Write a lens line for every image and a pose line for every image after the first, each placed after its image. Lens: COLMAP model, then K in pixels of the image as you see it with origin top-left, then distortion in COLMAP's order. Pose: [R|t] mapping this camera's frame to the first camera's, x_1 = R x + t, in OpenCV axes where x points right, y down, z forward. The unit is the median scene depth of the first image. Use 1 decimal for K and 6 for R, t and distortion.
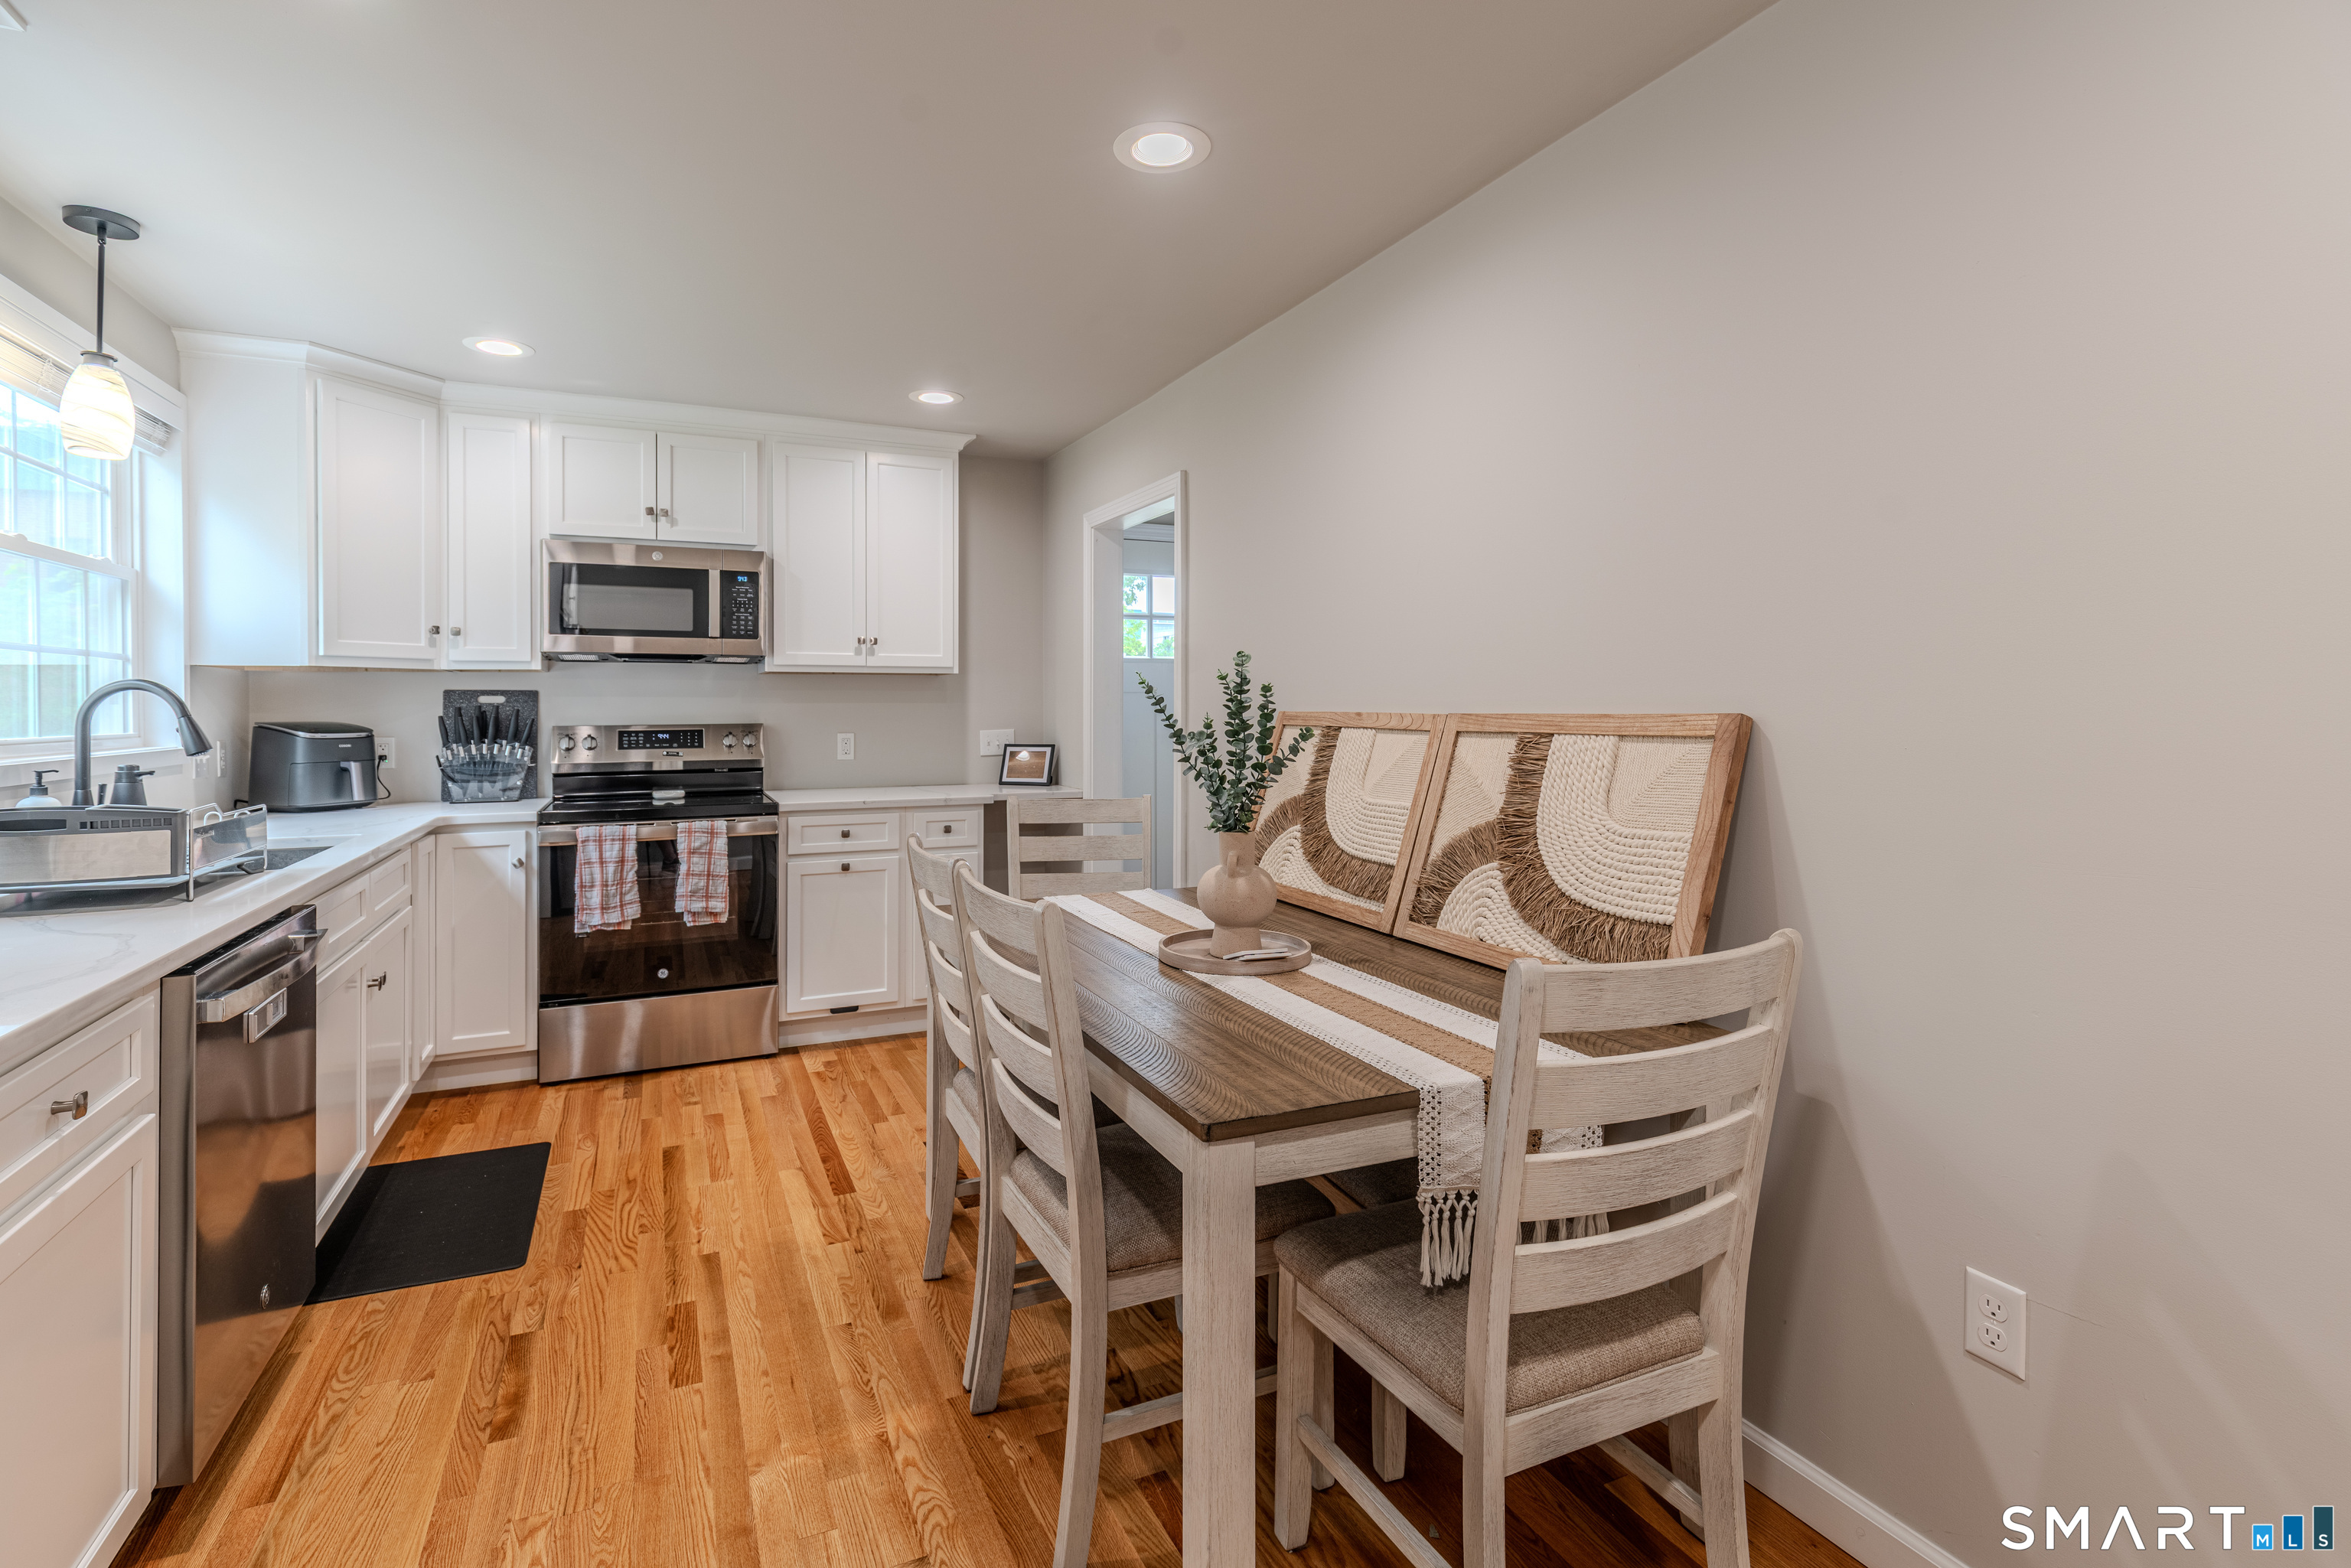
lens RADIAL K [[1091.1, 0, 1161.7], [0, 1091.1, 707.6], [0, 0, 1]] dist [0.002062, 0.000796]
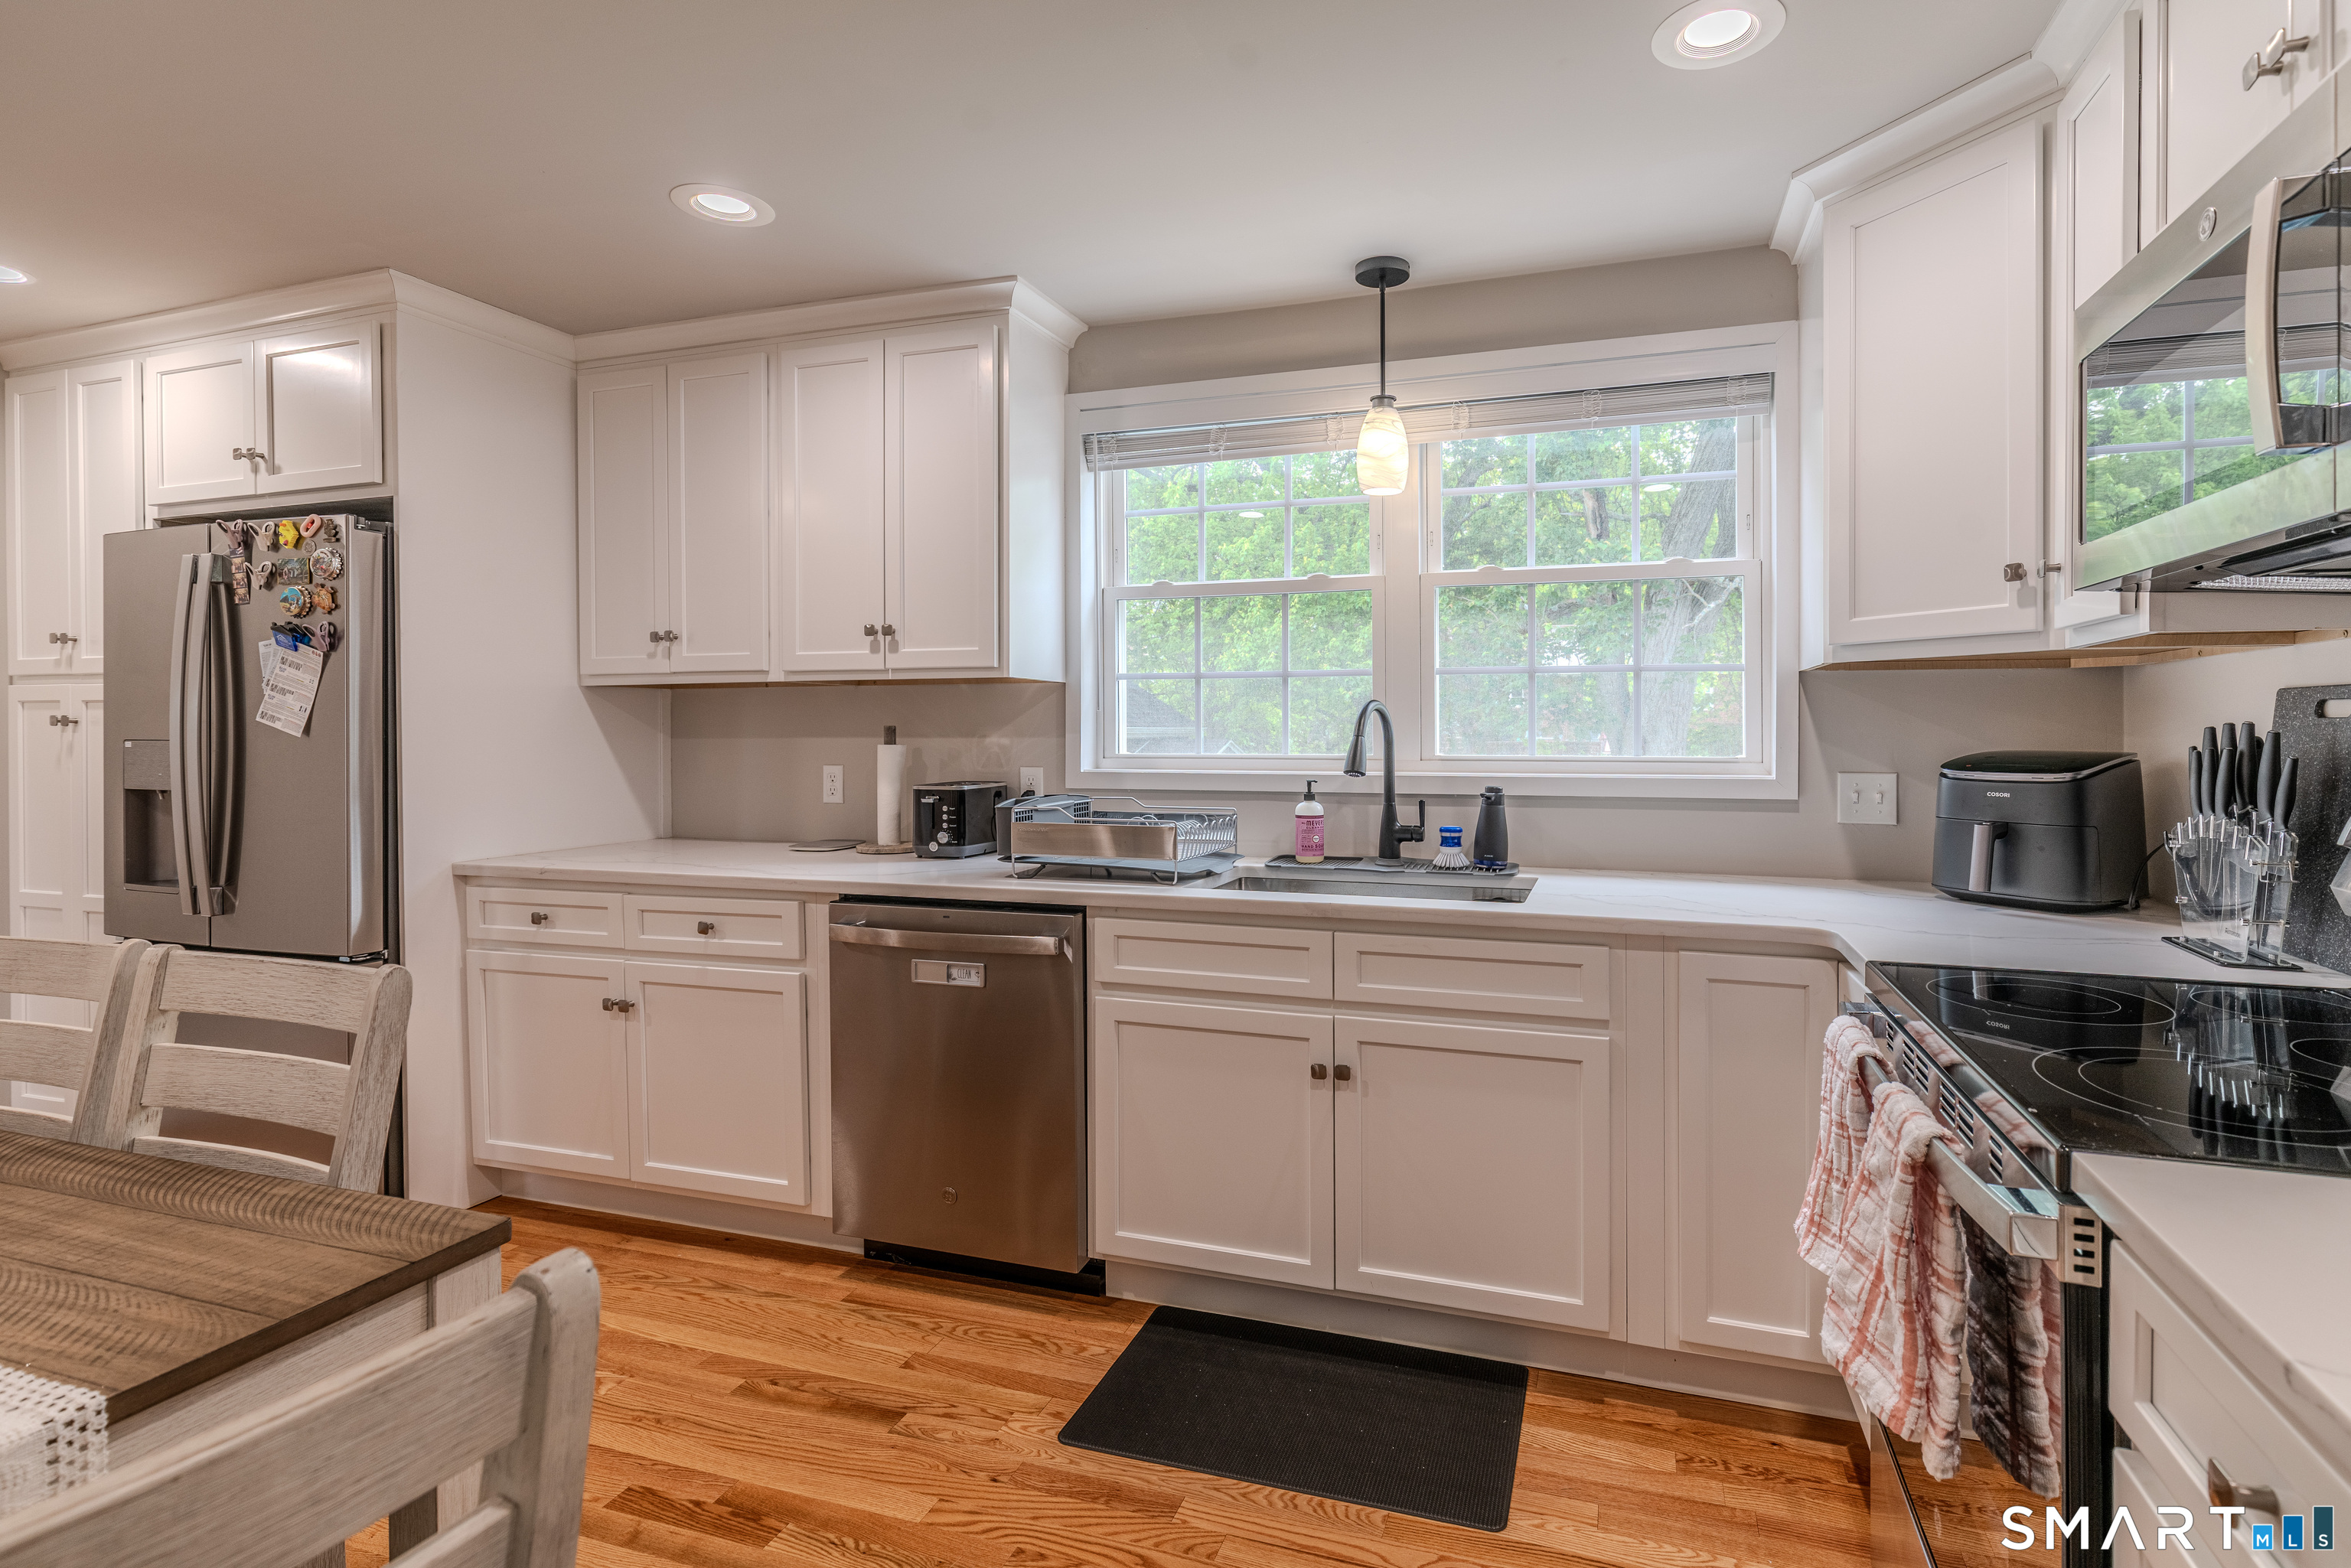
lens RADIAL K [[1069.1, 0, 1290.1], [0, 1069.1, 734.7], [0, 0, 1]] dist [0.001007, 0.000526]
pose [[-0.659743, 0.010065, -0.751424, -0.080219], [0.002076, 0.999931, 0.011571, -0.003738], [0.751488, 0.006073, -0.659718, 1.071462]]
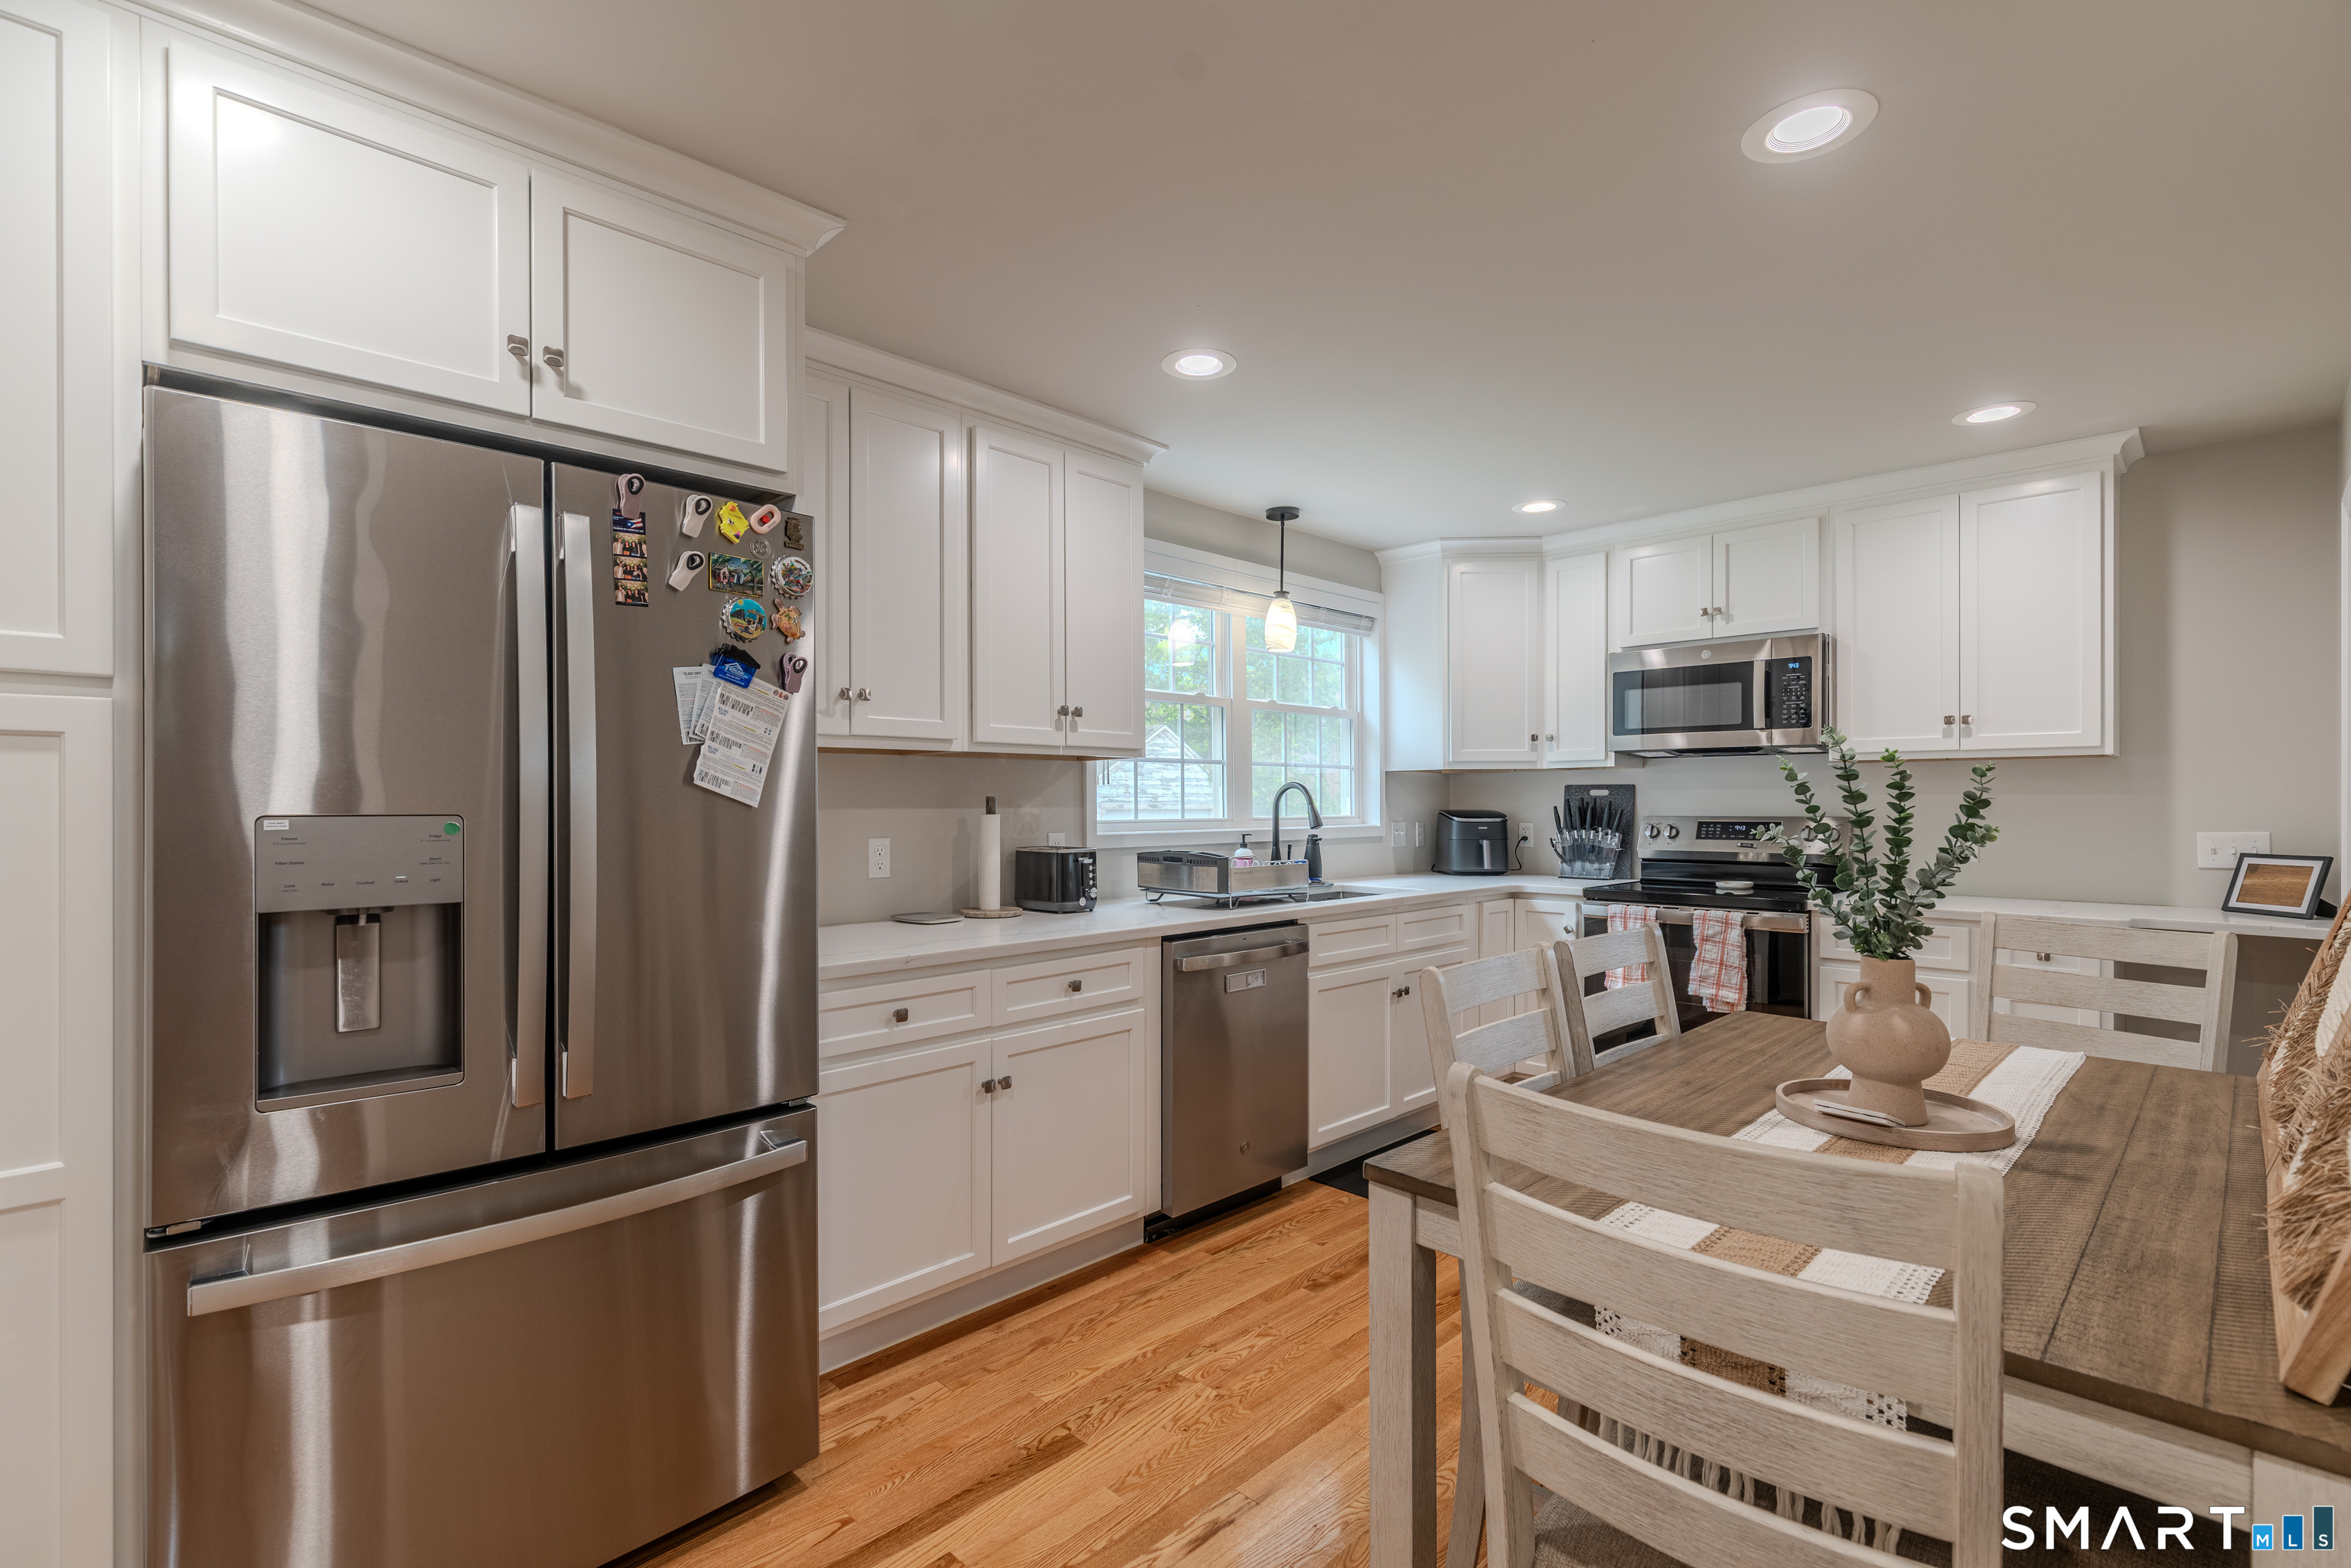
lens RADIAL K [[1066.3, 0, 1102.2], [0, 1066.3, 805.9], [0, 0, 1]] dist [0.000235, 0.000143]
pose [[0.319647, 0.005978, -0.947518, 0.340039], [-0.000631, 0.999981, 0.006096, 0.000281], [0.947536, -0.001351, 0.319645, 0.134807]]
